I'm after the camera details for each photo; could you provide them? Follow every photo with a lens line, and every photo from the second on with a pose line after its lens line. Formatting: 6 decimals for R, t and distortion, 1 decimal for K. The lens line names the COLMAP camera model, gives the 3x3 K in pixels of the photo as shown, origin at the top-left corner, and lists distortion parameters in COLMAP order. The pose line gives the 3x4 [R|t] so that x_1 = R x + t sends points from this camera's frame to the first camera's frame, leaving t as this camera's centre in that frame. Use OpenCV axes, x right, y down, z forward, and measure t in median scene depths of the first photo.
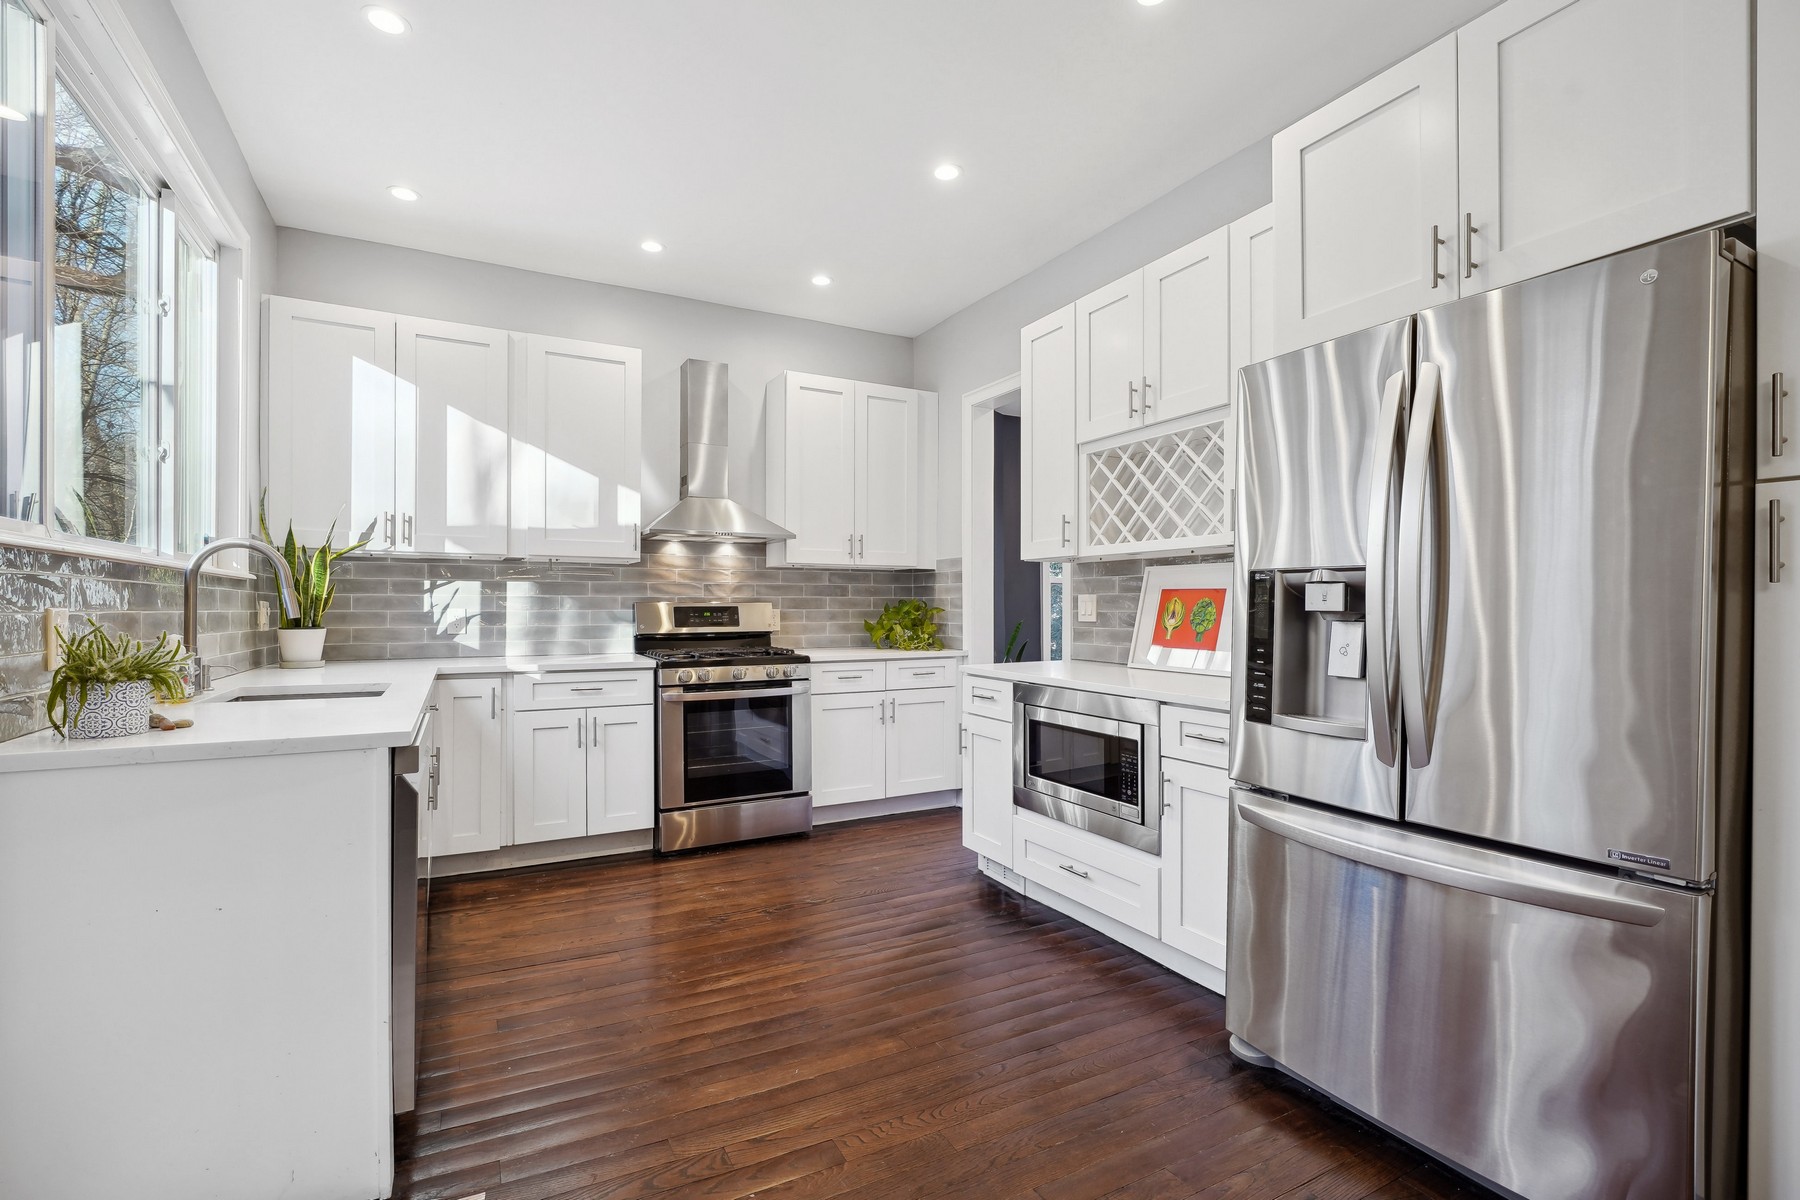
lens RADIAL K [[818.9, 0, 887.2], [0, 818.9, 605.2], [0, 0, 1]] dist [-0.010523, 0.003502]
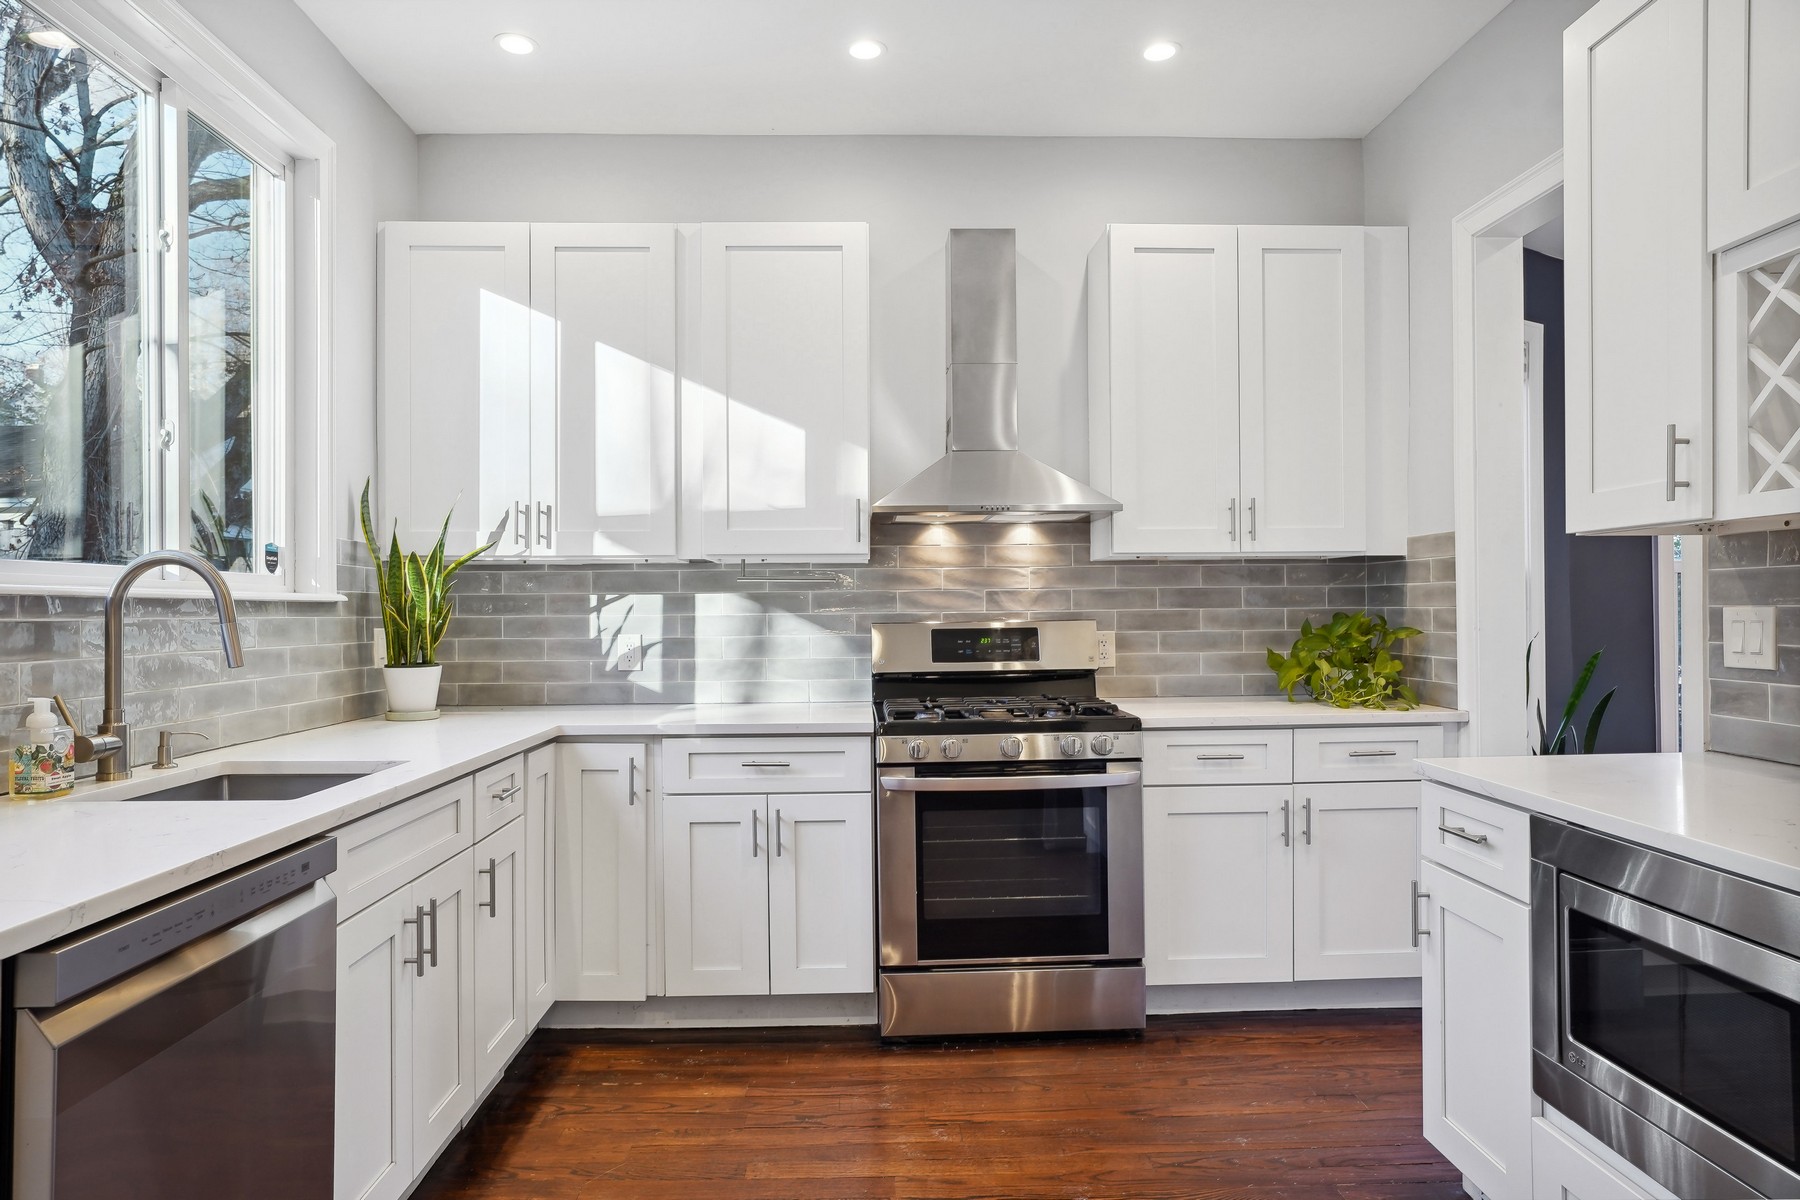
lens RADIAL K [[1081.8, 0, 885.8], [0, 1081.8, 612.8], [0, 0, 1]] dist [-0.025707, 0.018215]
pose [[0.897056, -0.008066, -0.441843, 0.082139], [0.010918, 0.999933, 0.003914, -0.016109], [0.441782, -0.008335, 0.897084, 0.276859]]
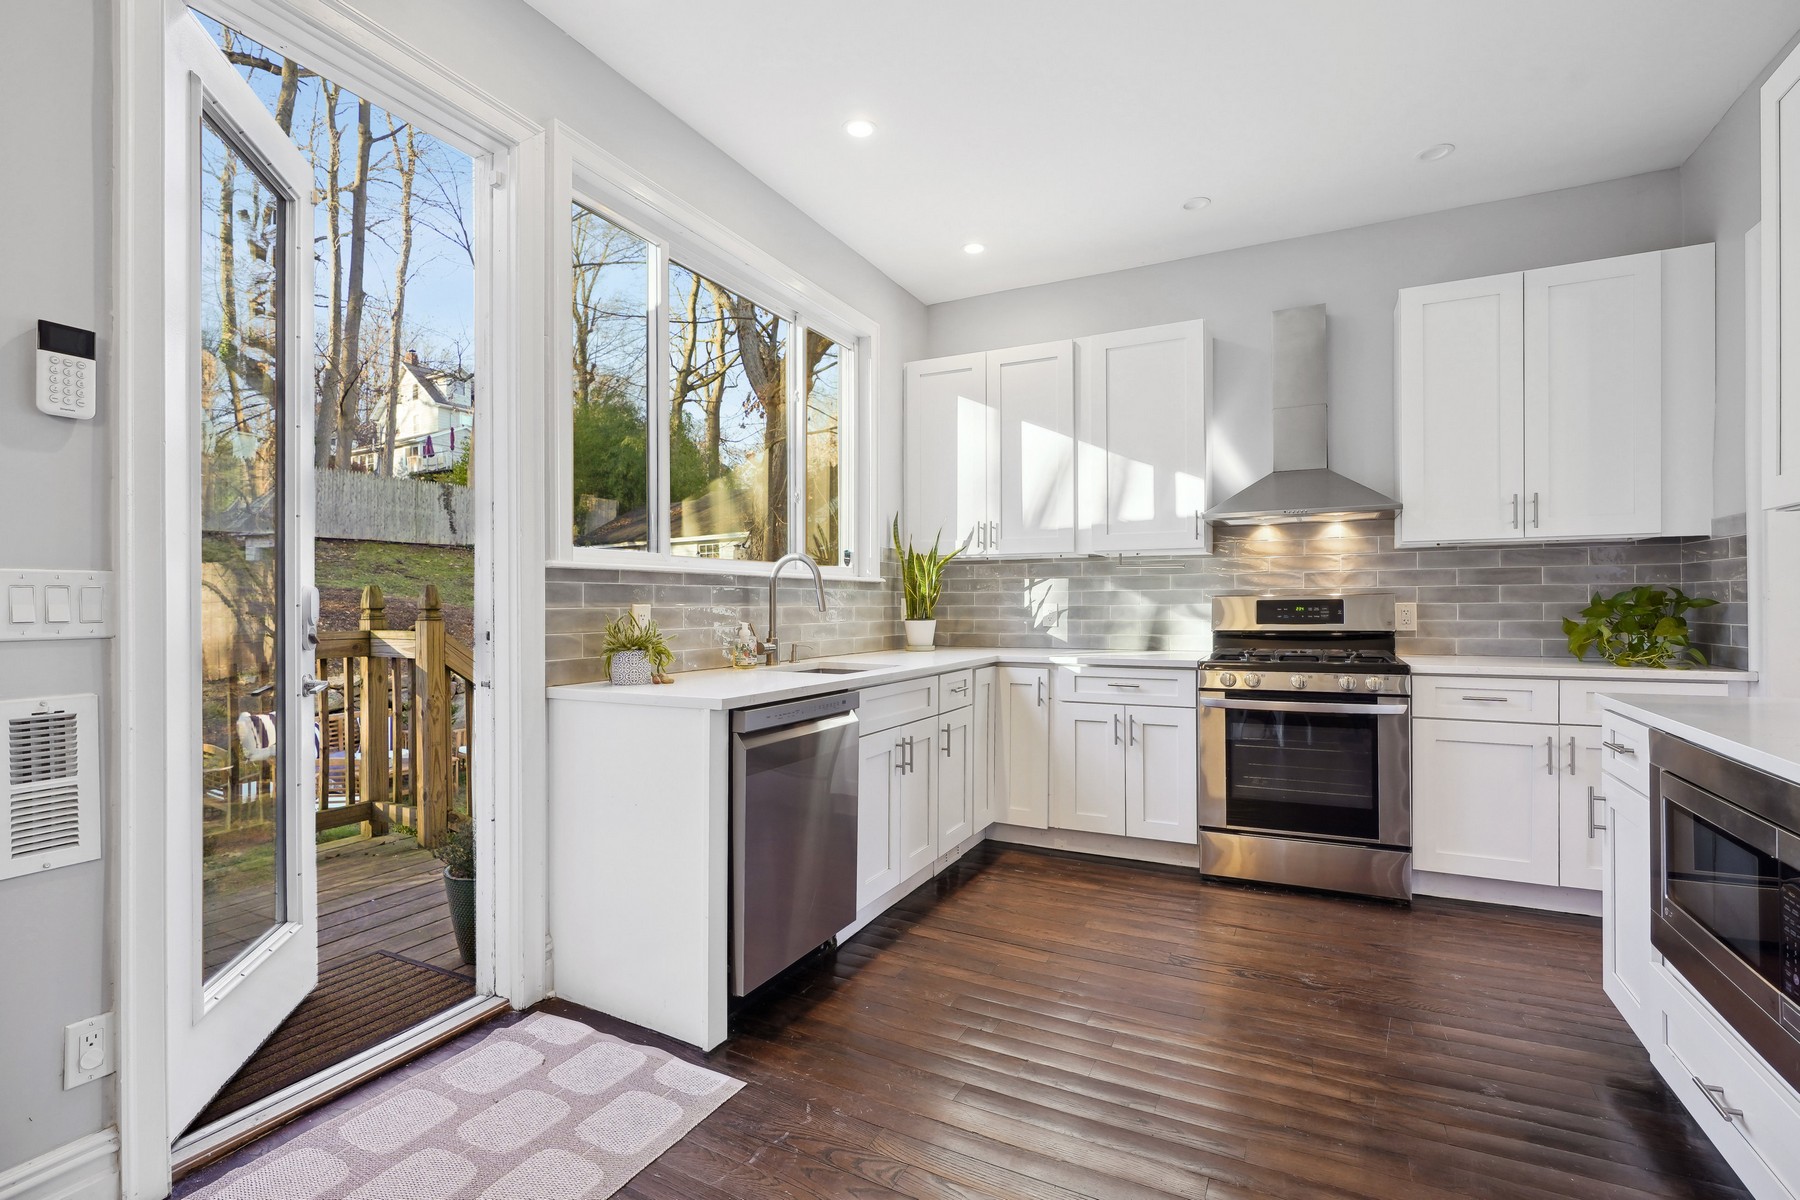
lens RADIAL K [[818.9, 0, 889.9], [0, 818.9, 603.8], [0, 0, 1]] dist [-0.010523, 0.003502]
pose [[0.573230, -0.004419, -0.819383, 0.260207], [0.007678, 0.999971, -0.000021, 0.002818], [0.819359, -0.006279, 0.573247, 0.201811]]
